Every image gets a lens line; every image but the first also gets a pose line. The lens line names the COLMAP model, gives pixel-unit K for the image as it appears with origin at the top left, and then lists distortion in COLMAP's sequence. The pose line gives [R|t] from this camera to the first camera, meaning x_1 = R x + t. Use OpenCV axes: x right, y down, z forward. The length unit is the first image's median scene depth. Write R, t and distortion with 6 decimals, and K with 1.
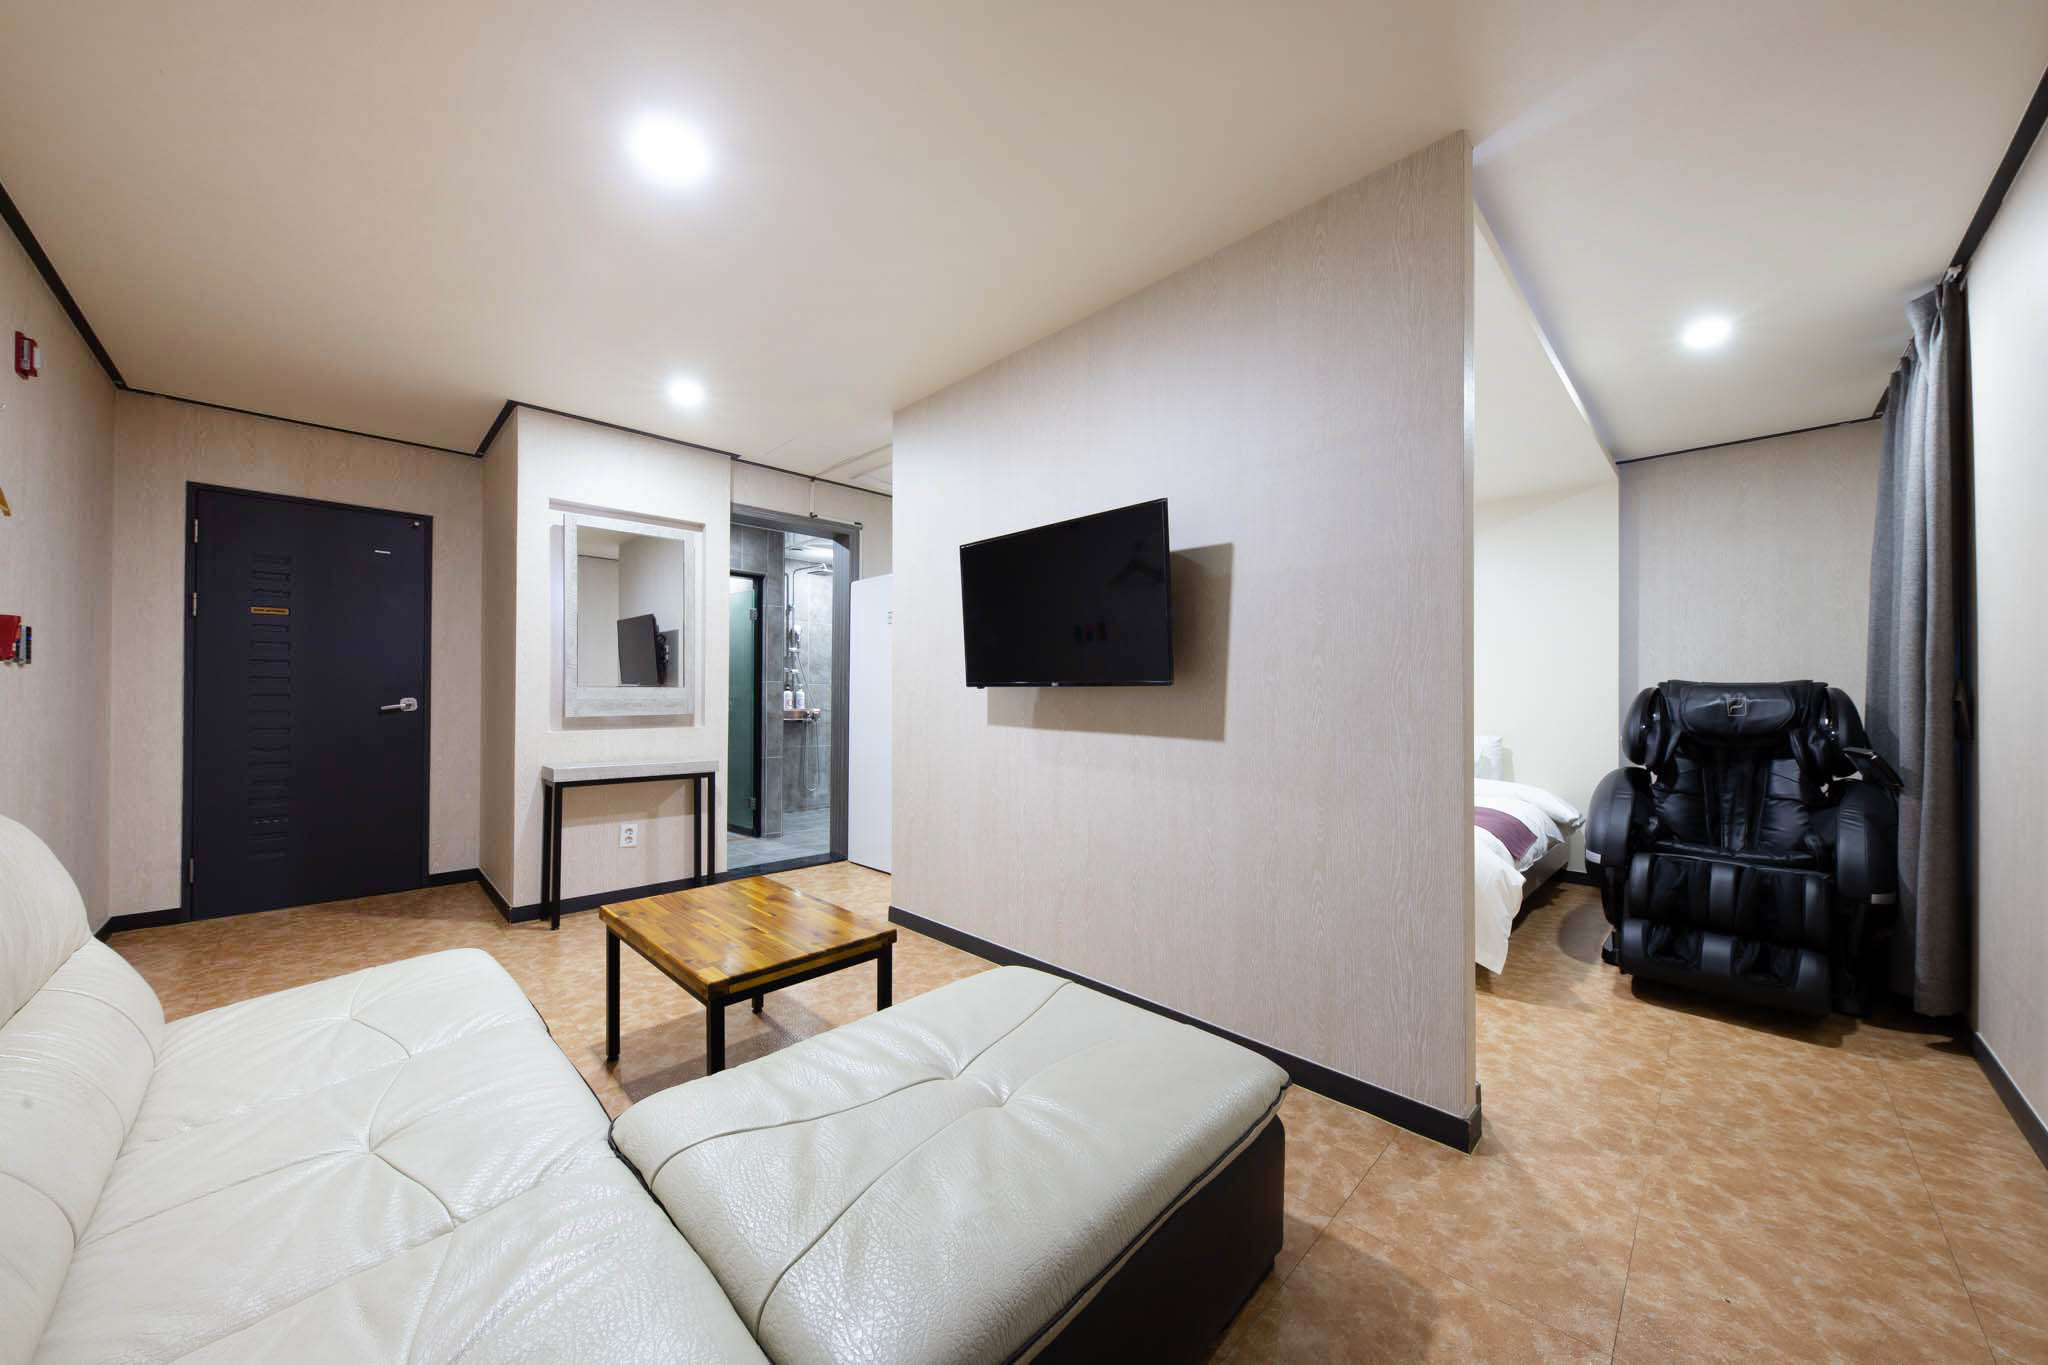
lens RADIAL K [[706.1, 0, 1018.4], [0, 706.1, 693.4], [0, 0, 1]] dist [0.002107, -0.002025]
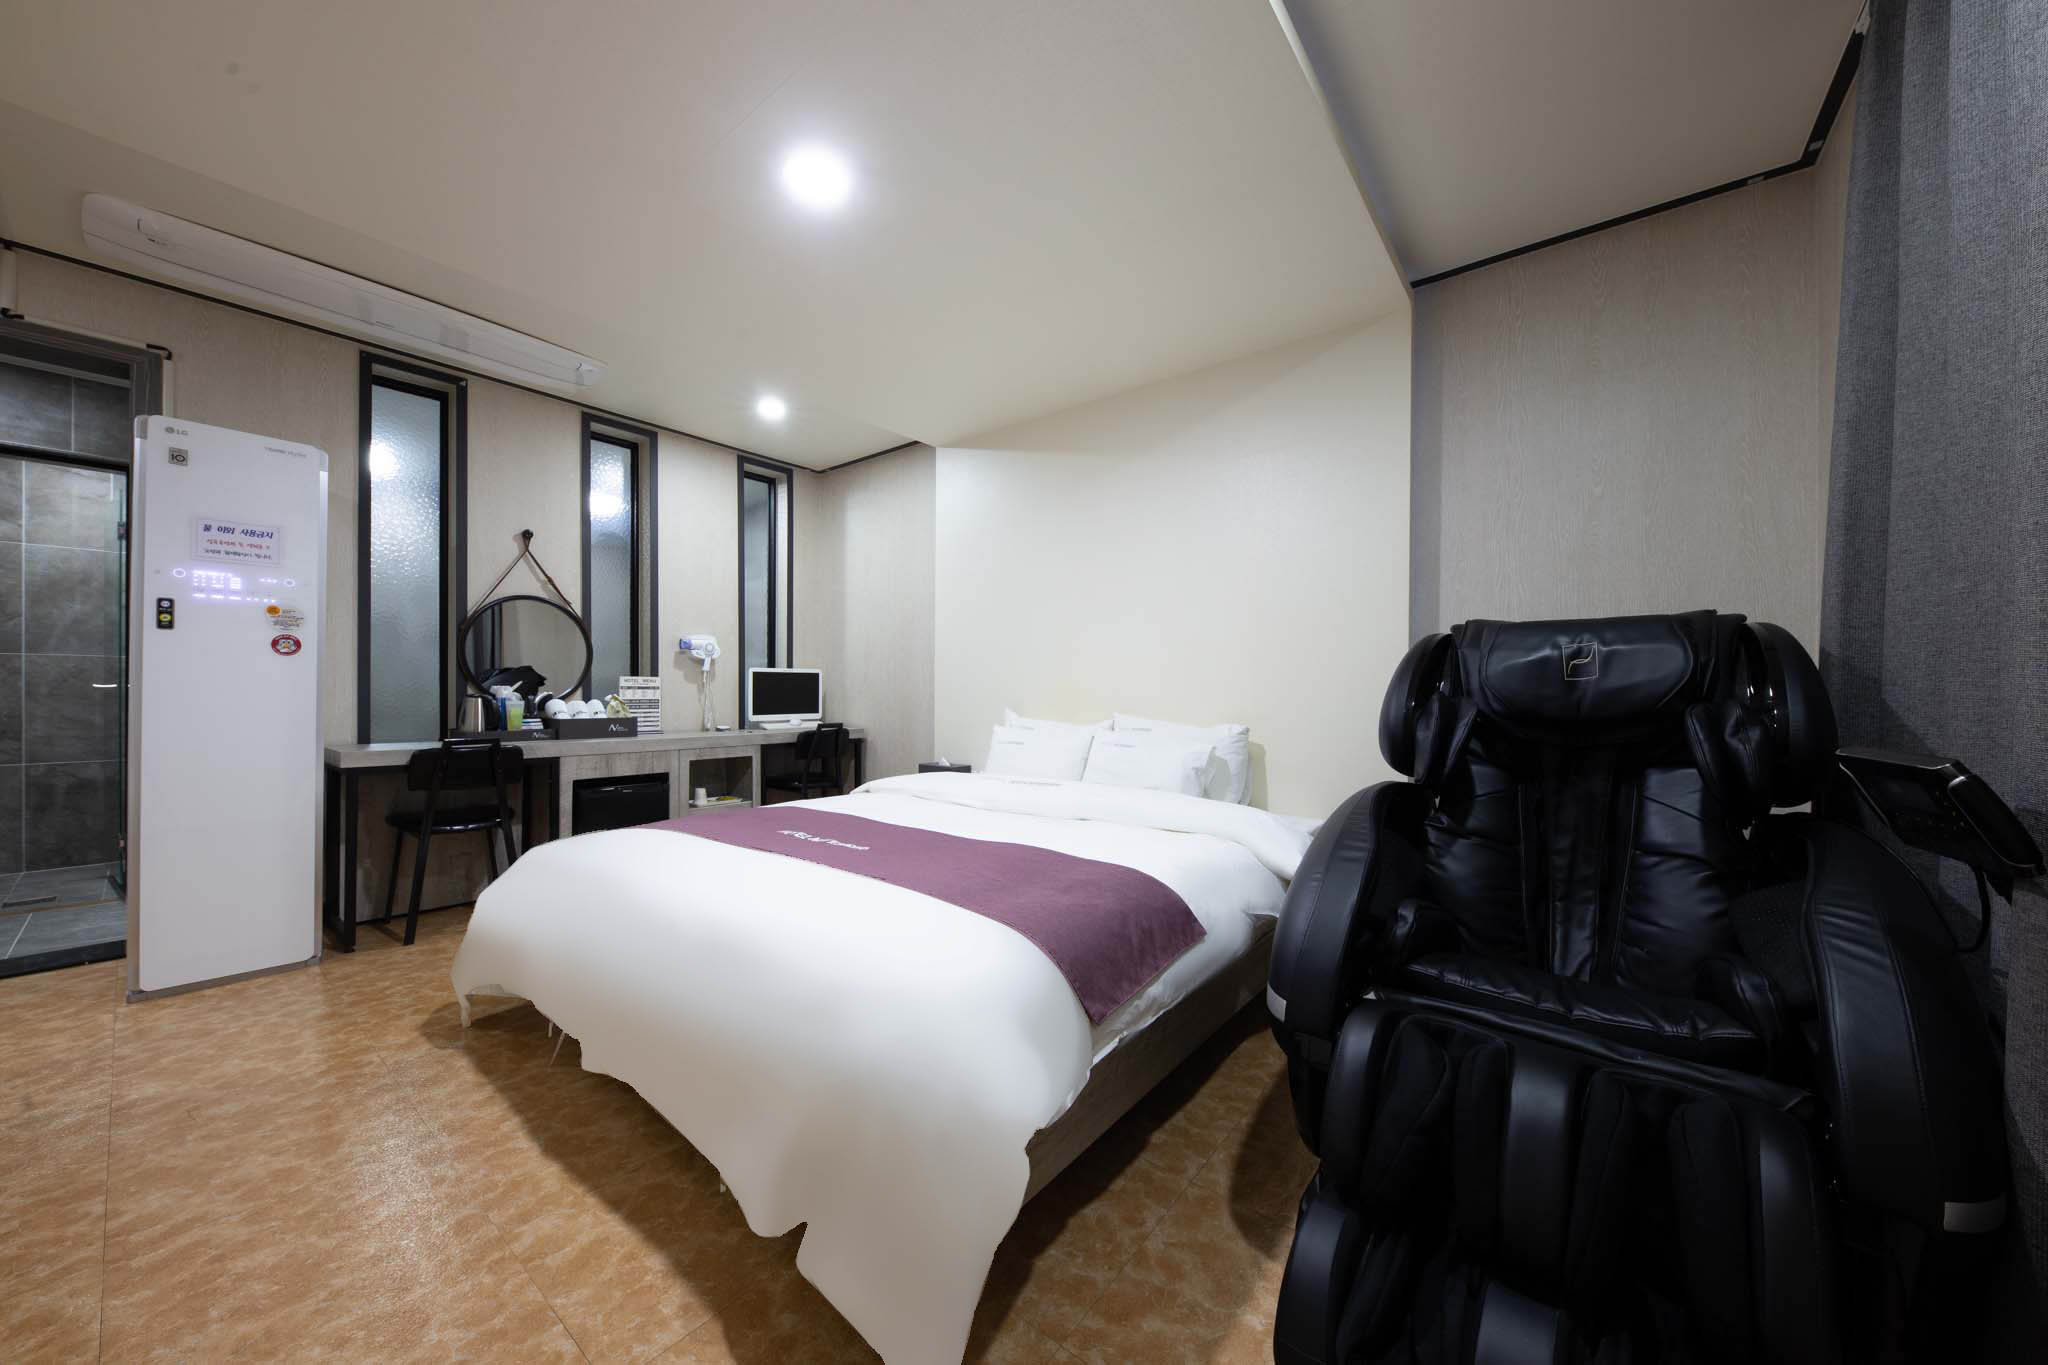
lens RADIAL K [[706.1, 0, 1007.8], [0, 706.1, 690.0], [0, 0, 1]] dist [0.002107, -0.002025]
pose [[0.994282, 0.001818, 0.106770, 0.580406], [-0.002494, 0.999978, 0.006201, 0.037630], [-0.106756, -0.006432, 0.994264, 0.565429]]
